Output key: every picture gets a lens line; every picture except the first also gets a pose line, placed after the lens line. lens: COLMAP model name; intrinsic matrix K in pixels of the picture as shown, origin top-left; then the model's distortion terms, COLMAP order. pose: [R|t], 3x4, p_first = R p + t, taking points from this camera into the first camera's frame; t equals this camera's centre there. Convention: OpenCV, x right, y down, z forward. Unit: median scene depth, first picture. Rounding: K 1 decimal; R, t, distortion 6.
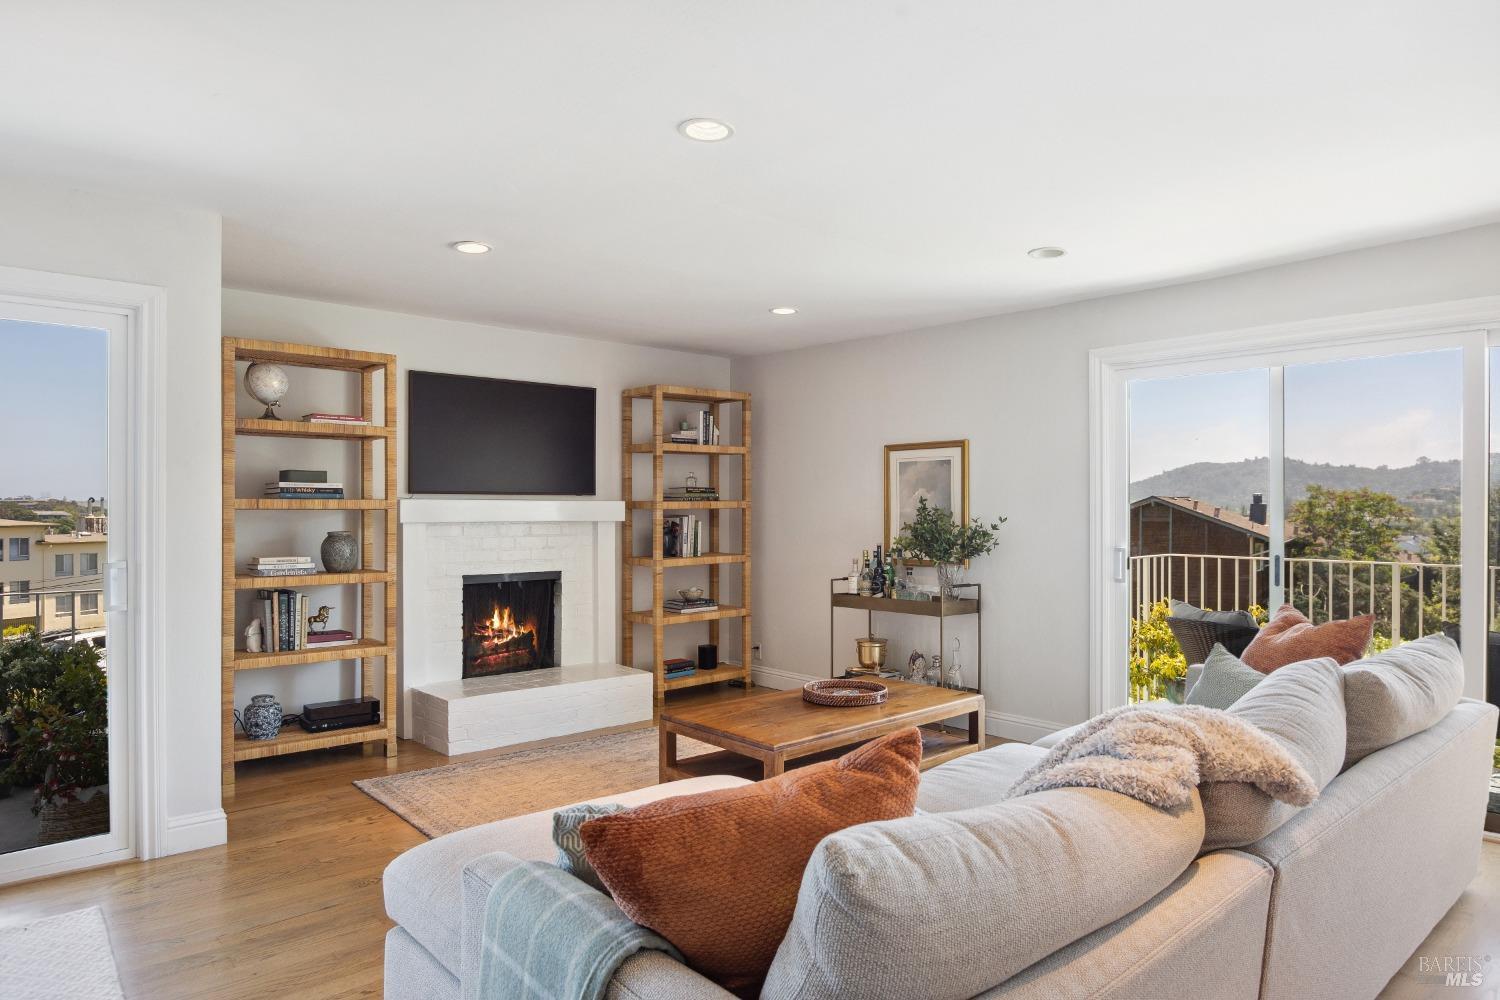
lens RADIAL K [[913.5, 0, 747.4], [0, 913.5, 509.8], [0, 0, 1]] dist [-0.003572, -0.001420]
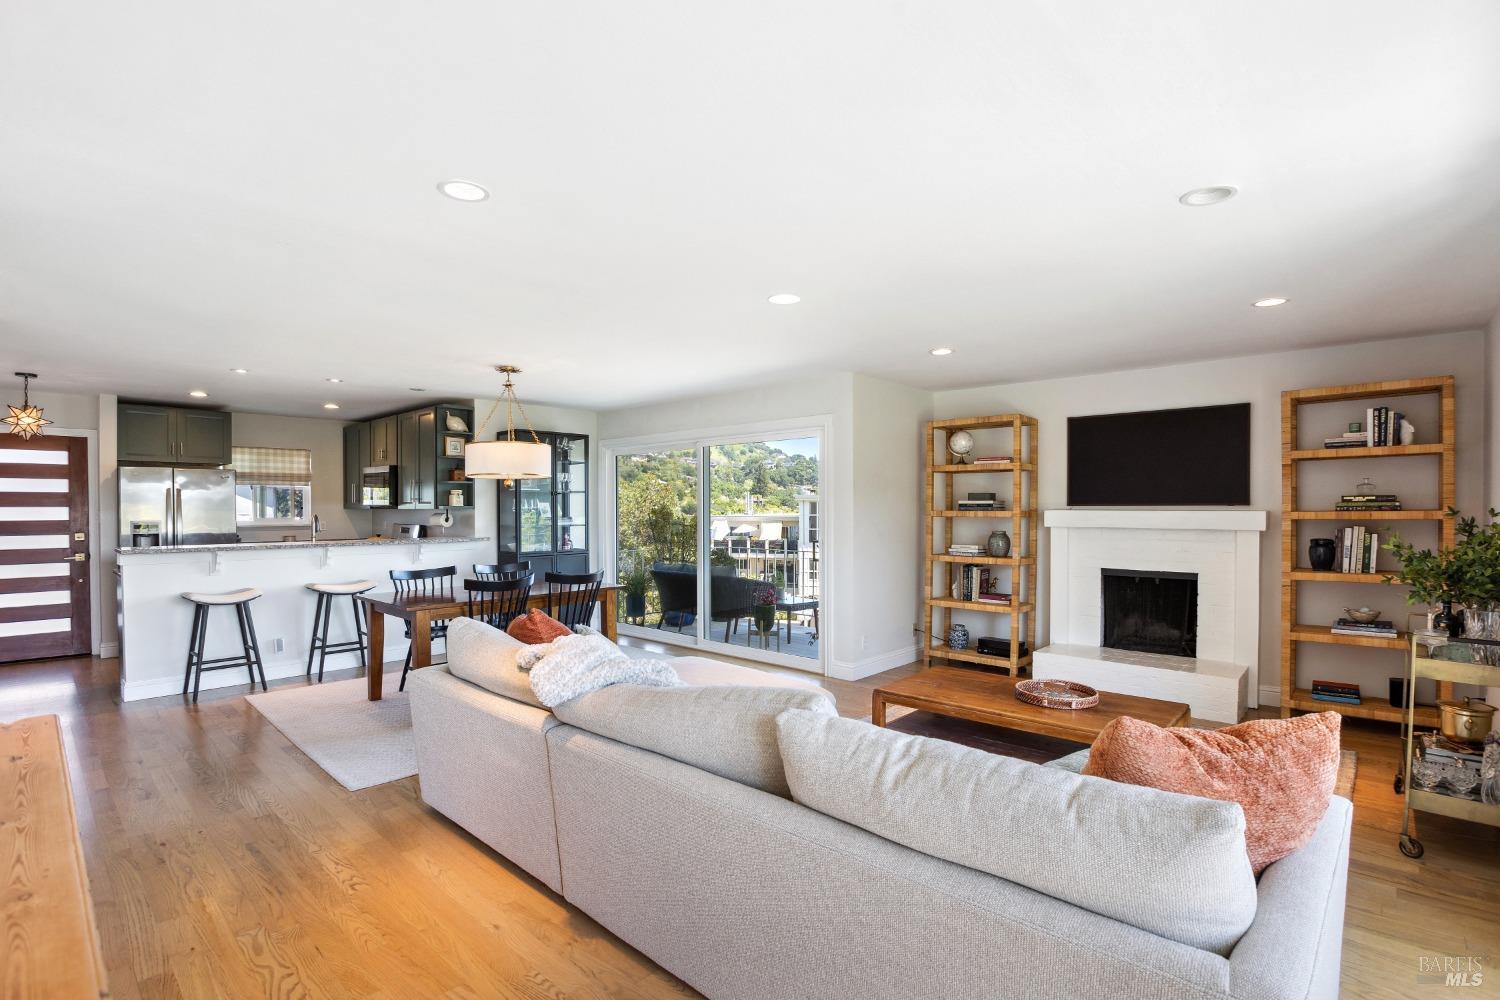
lens RADIAL K [[704.2, 0, 750.0], [0, 704.2, 500.0], [0, 0, 1]] dist [-0.022863, 0.000425]
pose [[0.119642, -0.013031, -0.992732, 0.590256], [-0.001634, 0.999910, -0.013322, -0.010878], [0.992816, 0.003216, 0.119610, 0.356894]]
